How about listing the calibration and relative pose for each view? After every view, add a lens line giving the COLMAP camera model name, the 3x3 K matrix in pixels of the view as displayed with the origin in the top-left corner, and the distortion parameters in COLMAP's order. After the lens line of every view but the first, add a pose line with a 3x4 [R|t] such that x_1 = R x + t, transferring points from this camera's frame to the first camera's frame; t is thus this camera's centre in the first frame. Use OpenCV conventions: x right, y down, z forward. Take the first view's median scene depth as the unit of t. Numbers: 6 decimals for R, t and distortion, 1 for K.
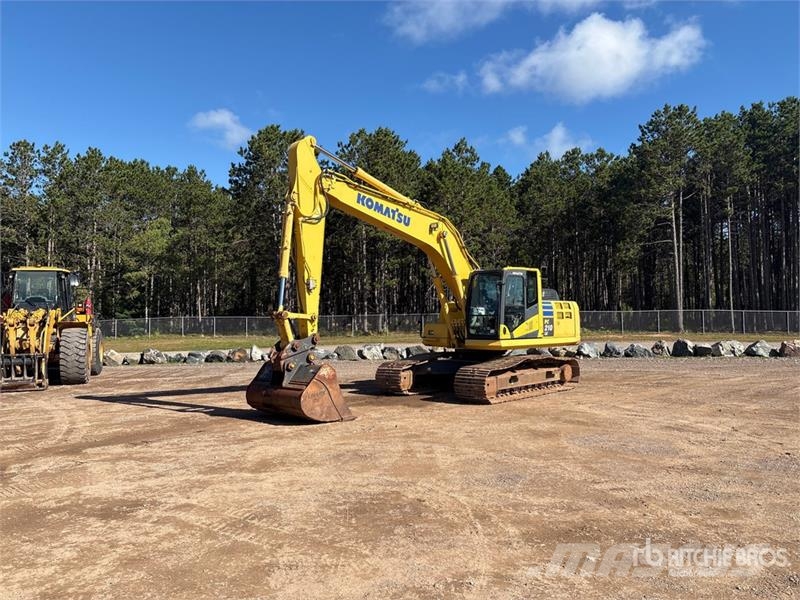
lens RADIAL K [[599.5, 0, 389.3], [0, 599.5, 296.4], [0, 0, 1]] dist [0.064447, -0.066629]
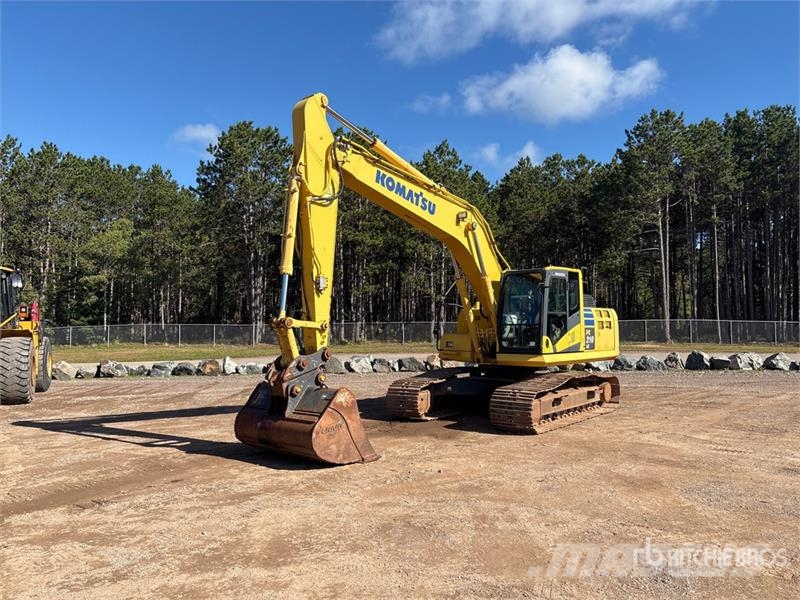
lens RADIAL K [[600.8, 0, 391.2], [0, 600.8, 299.4], [0, 0, 1]] dist [0.041998, -0.028017]
pose [[0.998252, 0.007498, 0.058626, -0.064199], [-0.006996, 0.999937, -0.008763, 0.005089], [-0.058688, 0.008338, 0.998242, 0.166231]]
